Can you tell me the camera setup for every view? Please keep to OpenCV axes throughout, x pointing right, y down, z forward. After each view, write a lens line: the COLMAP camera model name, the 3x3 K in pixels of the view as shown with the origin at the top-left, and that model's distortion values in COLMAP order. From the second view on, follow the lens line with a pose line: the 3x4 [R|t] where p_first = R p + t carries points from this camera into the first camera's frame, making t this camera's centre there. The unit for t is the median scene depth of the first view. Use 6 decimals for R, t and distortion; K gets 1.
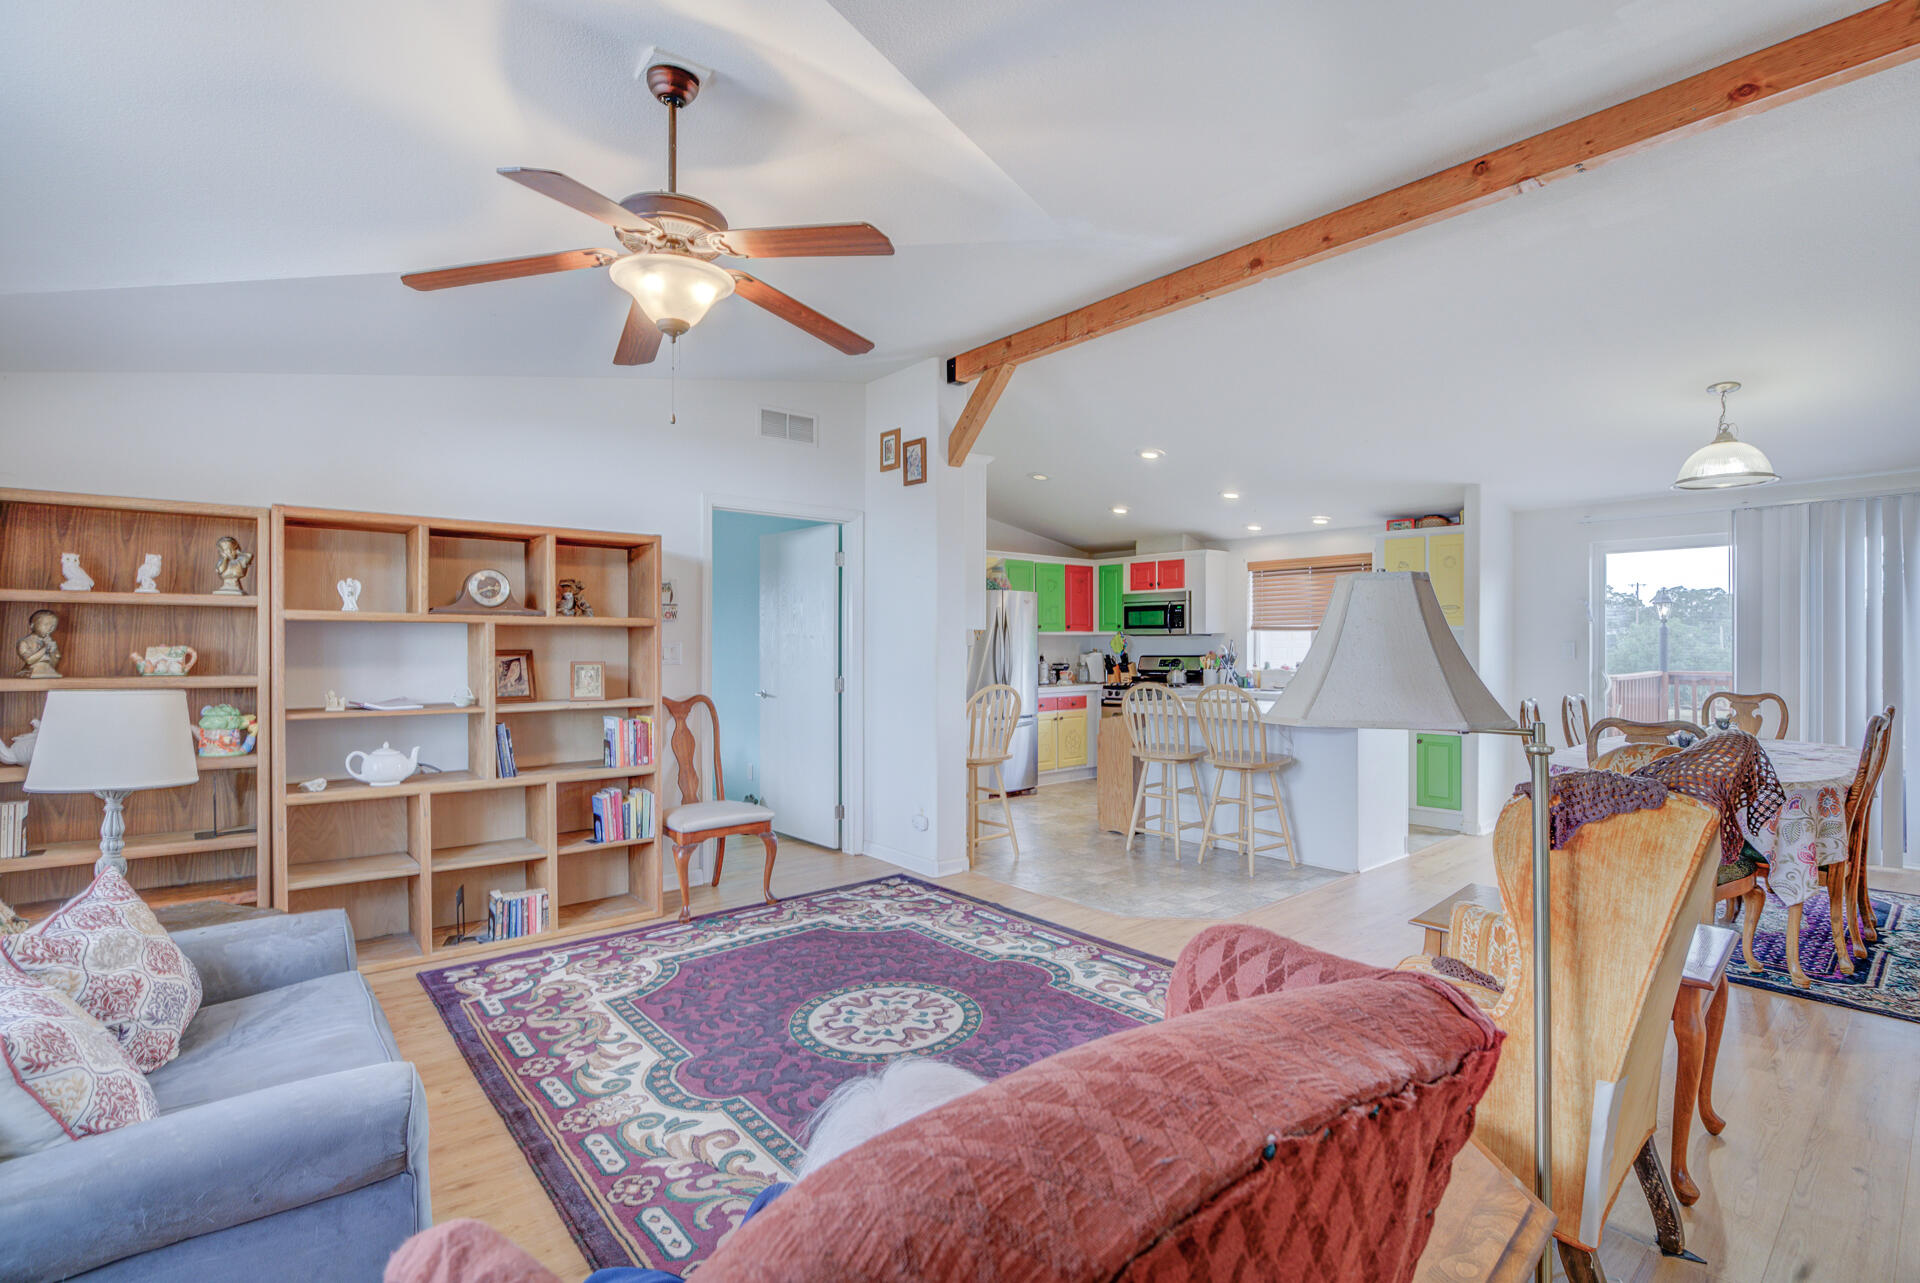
lens RADIAL K [[885.5, 0, 994.8], [0, 885.5, 649.7], [0, 0, 1]] dist [-0.021700, 0.000031]
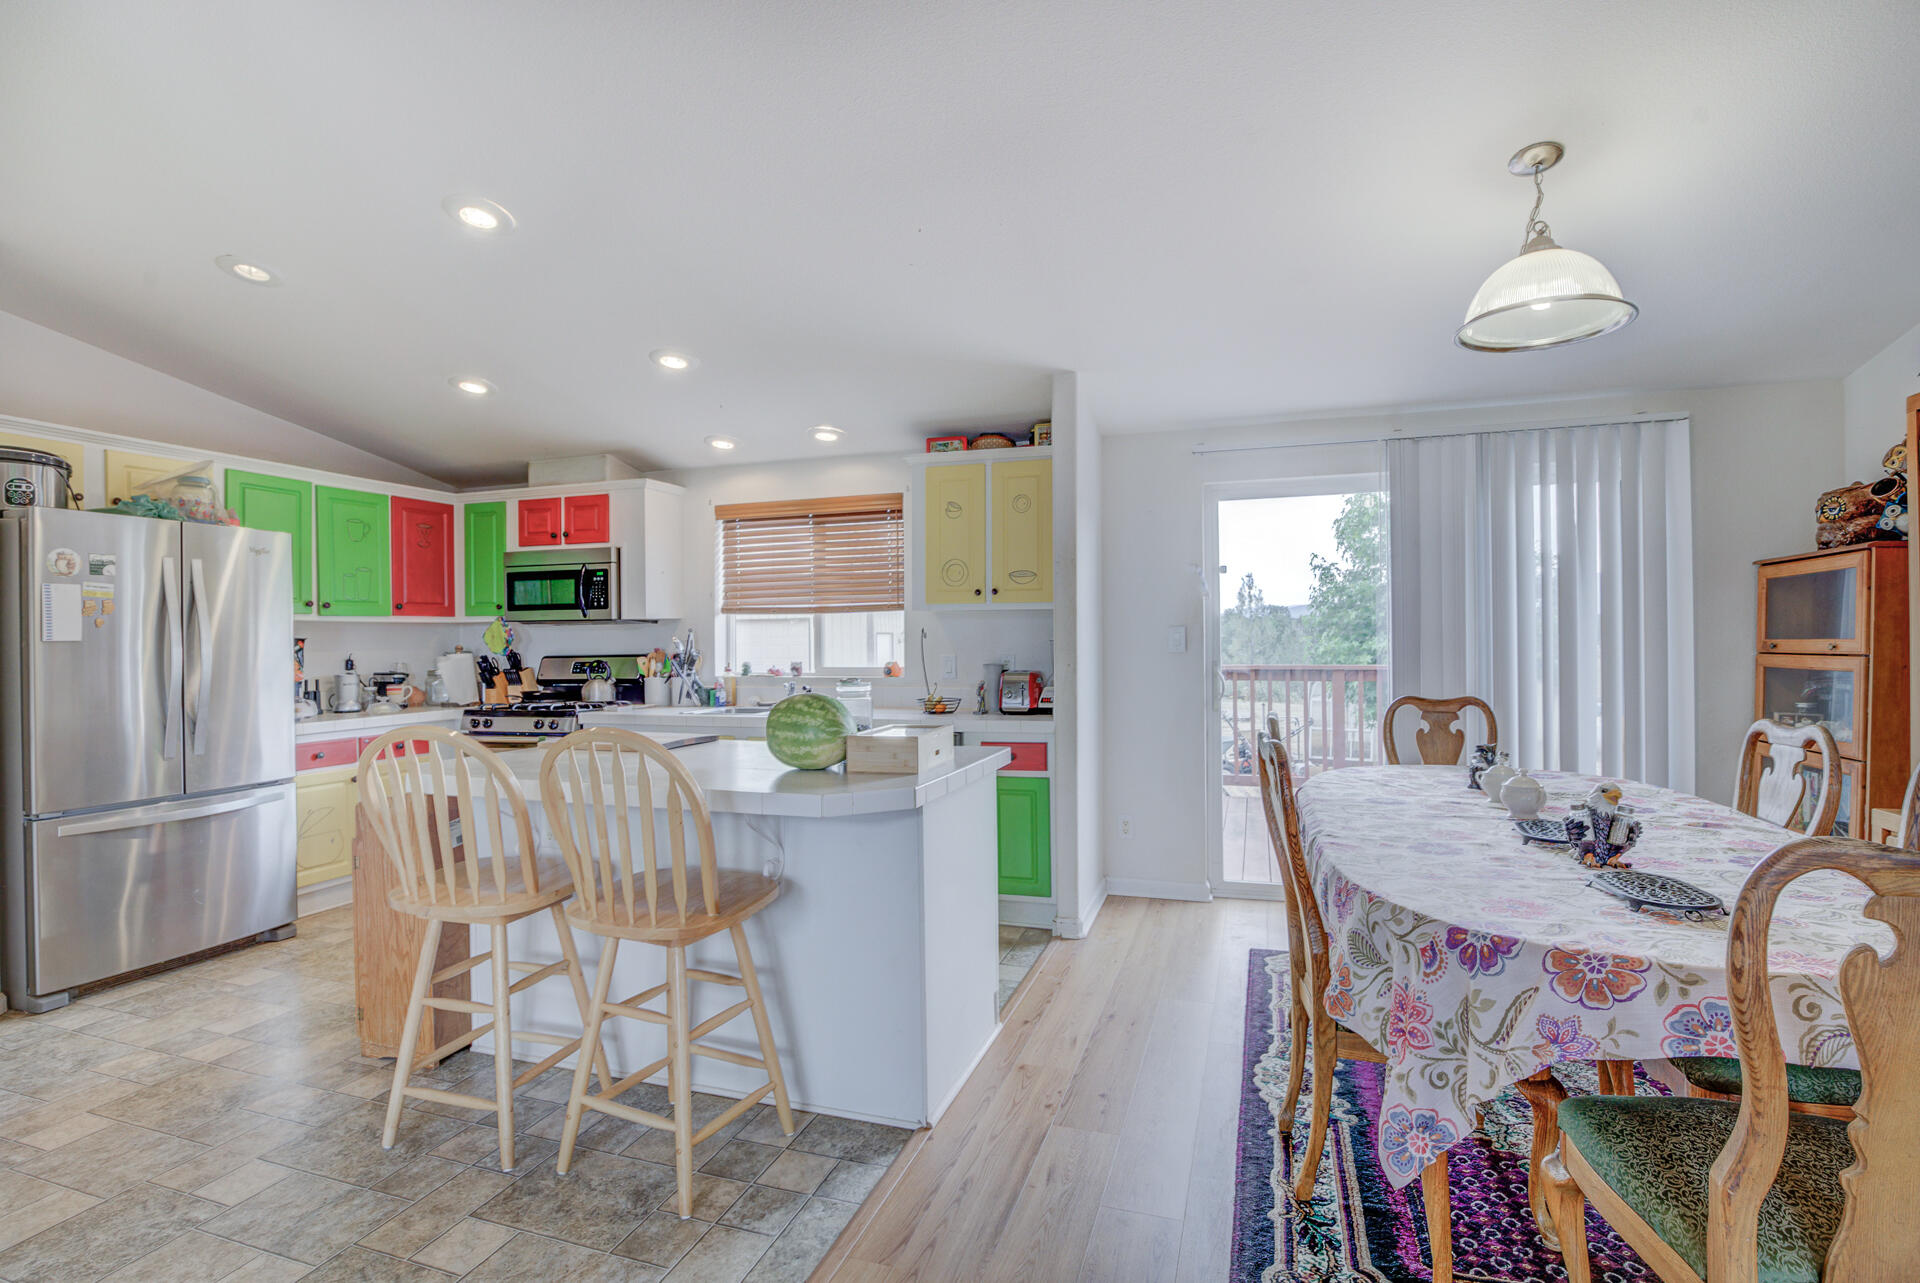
lens RADIAL K [[884.4, 0, 960.0], [0, 884.4, 641.5], [0, 0, 1]] dist [-0.021053, 0.000288]
pose [[0.869655, -0.006378, 0.493619, 0.126632], [0.011183, 0.999914, -0.006783, 0.003977], [-0.493534, 0.011419, 0.869652, 0.366942]]
